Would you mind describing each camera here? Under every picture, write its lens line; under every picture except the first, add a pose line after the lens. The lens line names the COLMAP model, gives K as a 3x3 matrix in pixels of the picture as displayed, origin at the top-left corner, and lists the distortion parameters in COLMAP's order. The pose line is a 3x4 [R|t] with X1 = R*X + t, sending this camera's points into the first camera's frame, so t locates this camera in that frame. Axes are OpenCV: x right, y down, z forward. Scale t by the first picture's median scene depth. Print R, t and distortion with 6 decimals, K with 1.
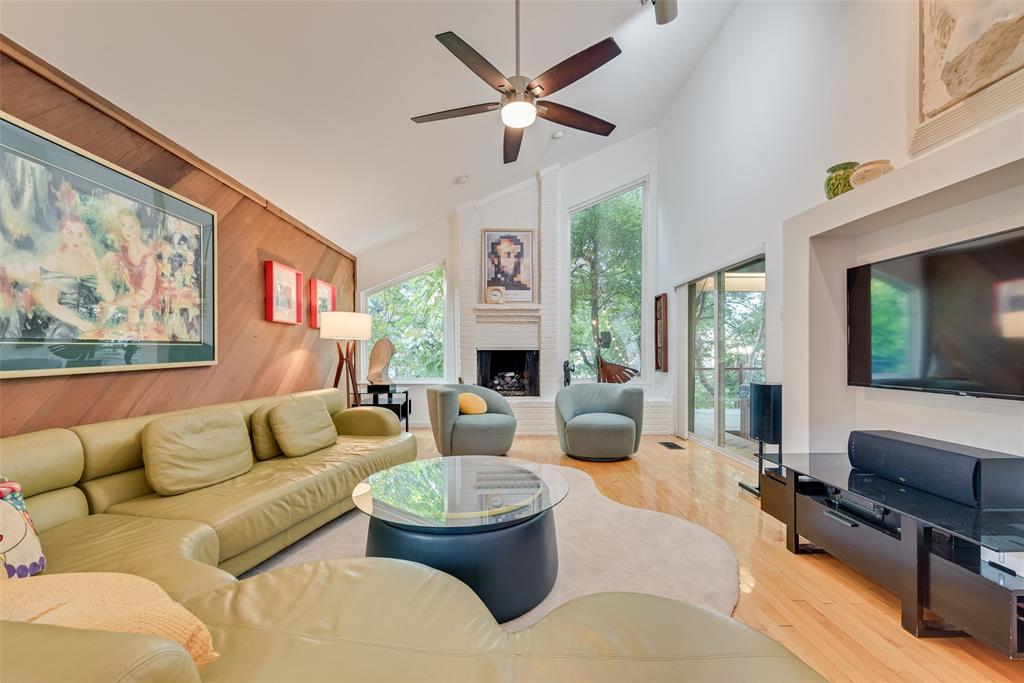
lens RADIAL K [[408.2, 0, 513.4], [0, 408.2, 353.9], [0, 0, 1]] dist [0.016146, -0.002406]
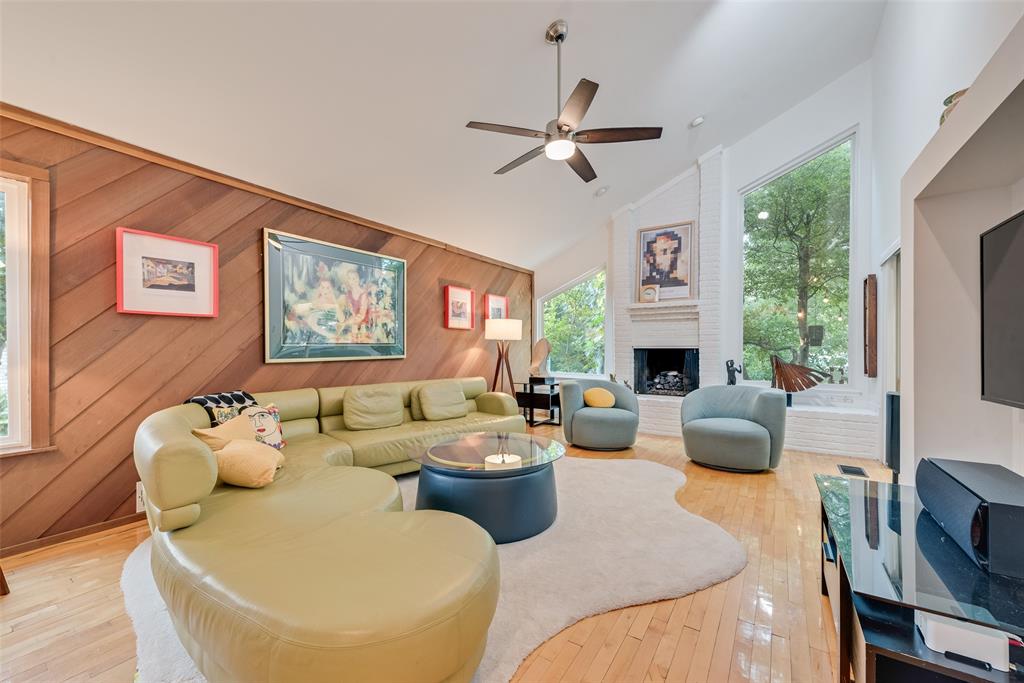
lens RADIAL K [[408.2, 0, 512.1], [0, 408.2, 348.4], [0, 0, 1]] dist [0.016146, -0.002406]
pose [[0.819500, 0.000754, -0.573079, 0.536719], [-0.005389, 0.999965, -0.006390, -0.002024], [0.573054, 0.008325, 0.819476, -0.038934]]
